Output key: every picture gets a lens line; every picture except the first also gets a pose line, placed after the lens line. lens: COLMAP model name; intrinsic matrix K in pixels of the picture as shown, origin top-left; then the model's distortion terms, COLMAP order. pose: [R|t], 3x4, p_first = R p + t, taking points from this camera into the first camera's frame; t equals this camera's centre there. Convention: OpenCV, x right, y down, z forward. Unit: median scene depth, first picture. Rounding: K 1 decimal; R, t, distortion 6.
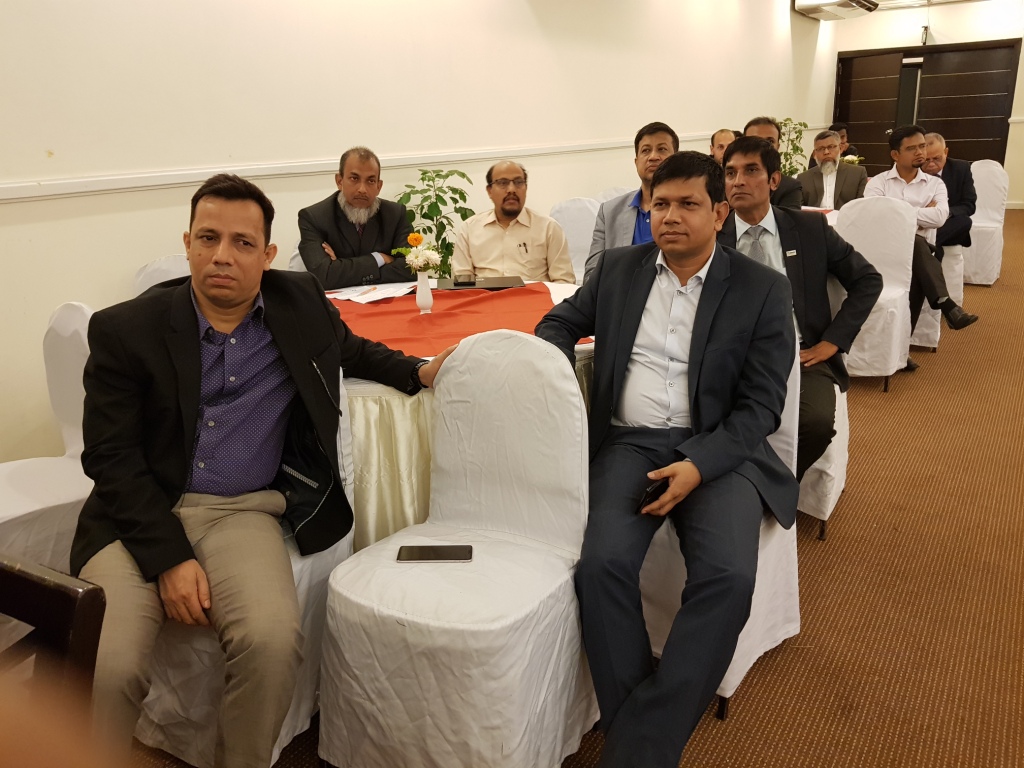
lens RADIAL K [[807.2, 0, 532.3], [0, 807.2, 398.2], [0, 0, 1]] dist [0.062478, -0.090655]
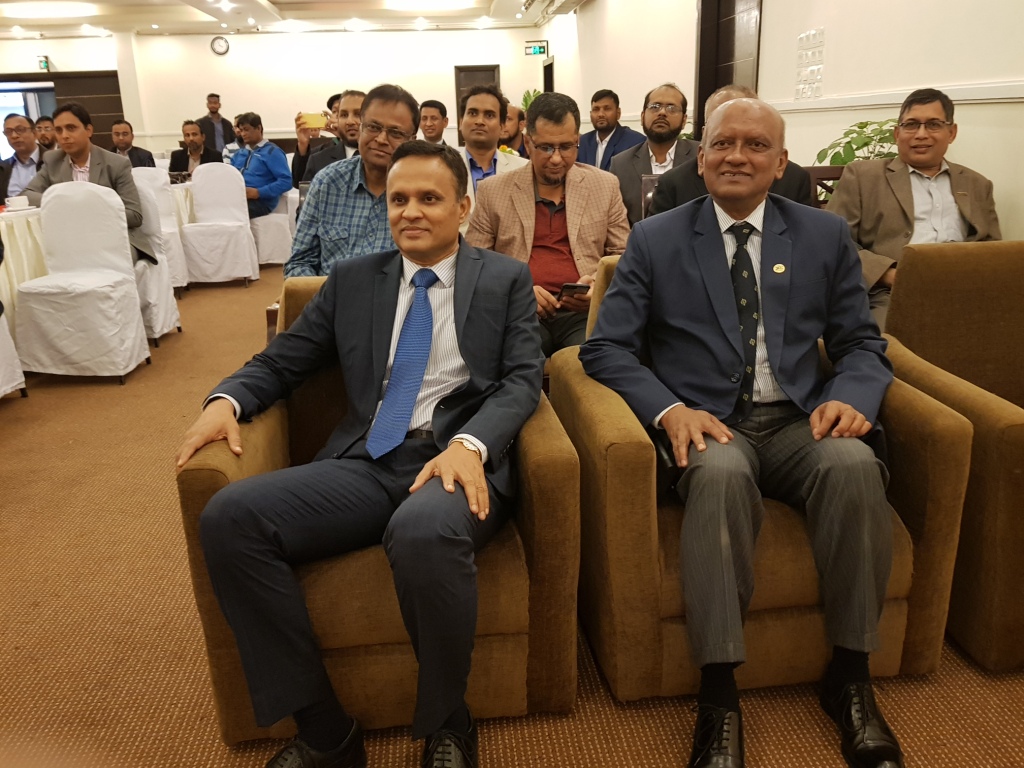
lens RADIAL K [[895.1, 0, 522.0], [0, 895.1, 417.3], [0, 0, 1]] dist [0.000625, -0.021866]
pose [[0.801806, -0.172376, 0.572184, 0.434806], [0.189277, 0.981452, 0.030436, 0.307087], [-0.566817, 0.083898, 0.819560, -0.838806]]
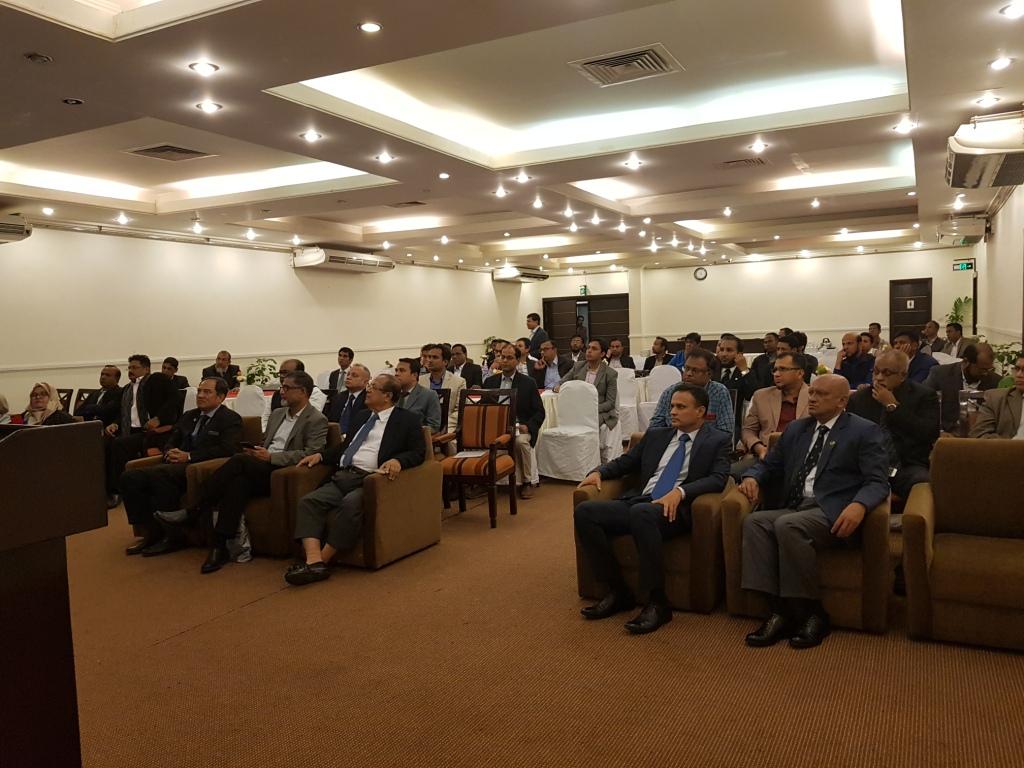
lens RADIAL K [[807.2, 0, 511.5], [0, 807.2, 409.0], [0, 0, 1]] dist [0.062478, -0.090655]
pose [[0.996893, -0.009352, 0.078214, 0.387467], [0.026859, 0.973781, -0.225897, 0.404889], [-0.074050, 0.227296, 0.971006, -1.298858]]
